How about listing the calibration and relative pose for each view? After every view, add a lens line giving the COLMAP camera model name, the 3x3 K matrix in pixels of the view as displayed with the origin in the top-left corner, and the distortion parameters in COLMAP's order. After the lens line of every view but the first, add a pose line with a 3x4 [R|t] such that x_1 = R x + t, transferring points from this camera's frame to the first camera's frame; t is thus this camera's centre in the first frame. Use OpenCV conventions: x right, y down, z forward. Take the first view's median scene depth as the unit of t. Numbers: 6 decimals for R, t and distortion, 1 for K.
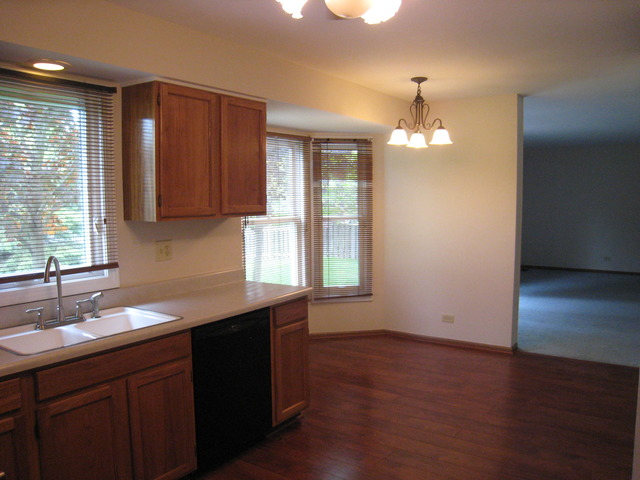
lens RADIAL K [[521.1, 0, 320.0], [0, 521.1, 240.0], [0, 0, 1]] dist [-0.145066, 0.012165]
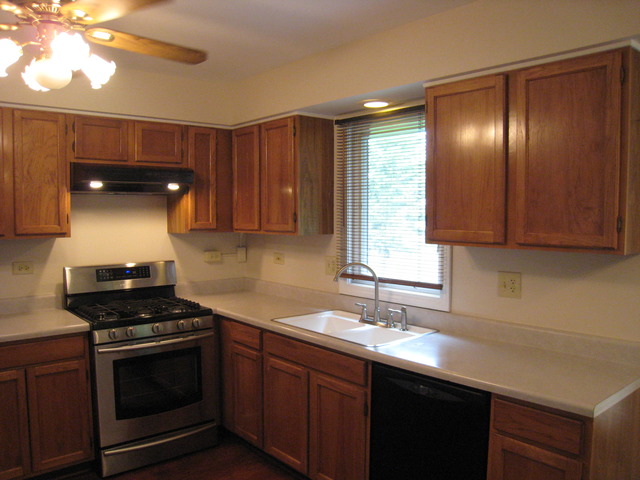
lens RADIAL K [[521.1, 0, 320.0], [0, 521.1, 240.0], [0, 0, 1]] dist [-0.145066, 0.012165]
pose [[-0.248782, 0.056588, -0.966905, 0.562226], [-0.083679, 0.993303, 0.079663, -0.092309], [0.964938, 0.100728, -0.242381, 0.967432]]
